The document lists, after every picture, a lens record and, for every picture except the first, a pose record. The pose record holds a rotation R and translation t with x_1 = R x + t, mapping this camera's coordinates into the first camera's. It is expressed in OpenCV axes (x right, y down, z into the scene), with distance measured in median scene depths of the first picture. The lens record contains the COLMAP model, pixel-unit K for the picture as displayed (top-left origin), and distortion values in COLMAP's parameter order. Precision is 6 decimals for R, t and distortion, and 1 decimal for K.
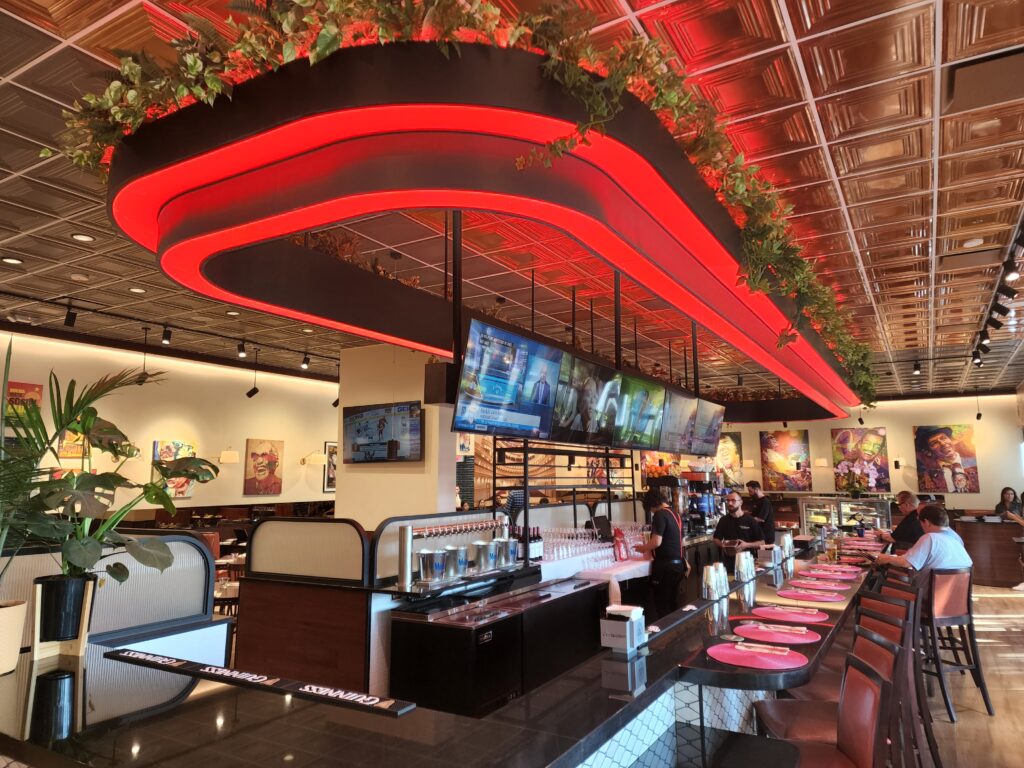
lens RADIAL K [[682.9, 0, 508.7], [0, 682.9, 375.9], [0, 0, 1]] dist [0.076335, -0.058405]
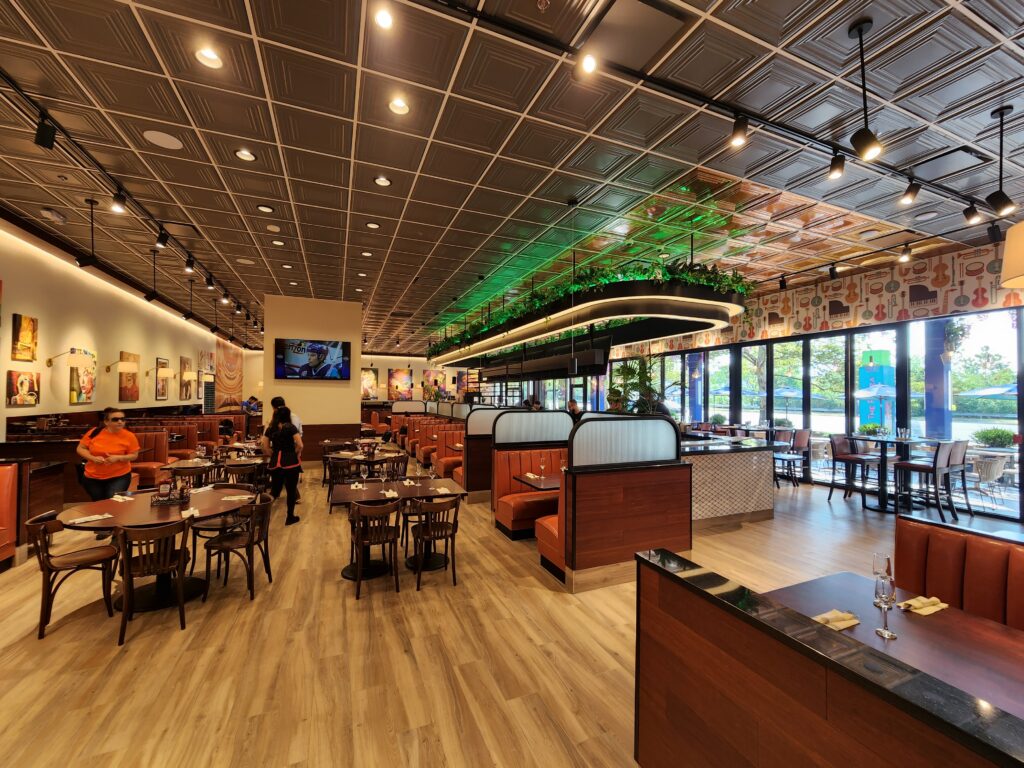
lens RADIAL K [[419.2, 0, 512.0], [0, 419.2, 384.0], [0, 0, 1]] dist [-0.001131, -0.000450]
pose [[0.592187, 0.031245, 0.805194, -1.158868], [-0.126651, 0.990437, 0.054713, 0.056019], [-0.795785, -0.134379, 0.590482, 0.202033]]
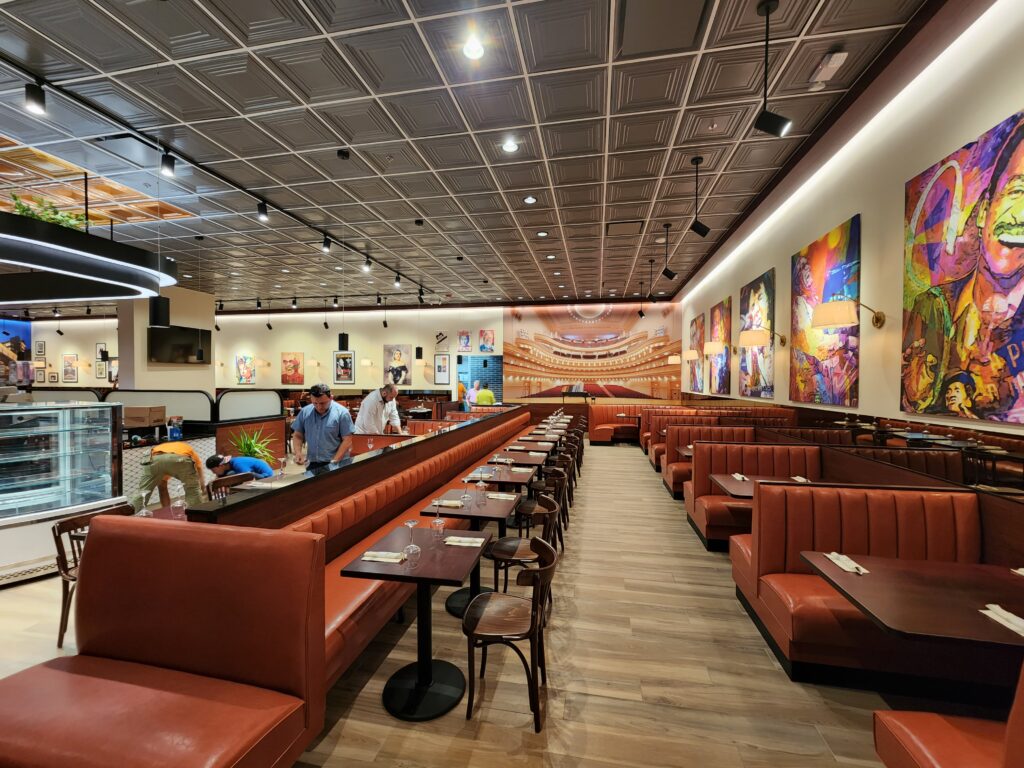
lens RADIAL K [[419.2, 0, 512.0], [0, 419.2, 384.0], [0, 0, 1]] dist [-0.001131, -0.000450]
pose [[0.337523, 0.013629, -0.941219, 1.794618], [0.133263, 0.989133, 0.062111, 0.388331], [0.931836, -0.146394, 0.332039, 2.507490]]
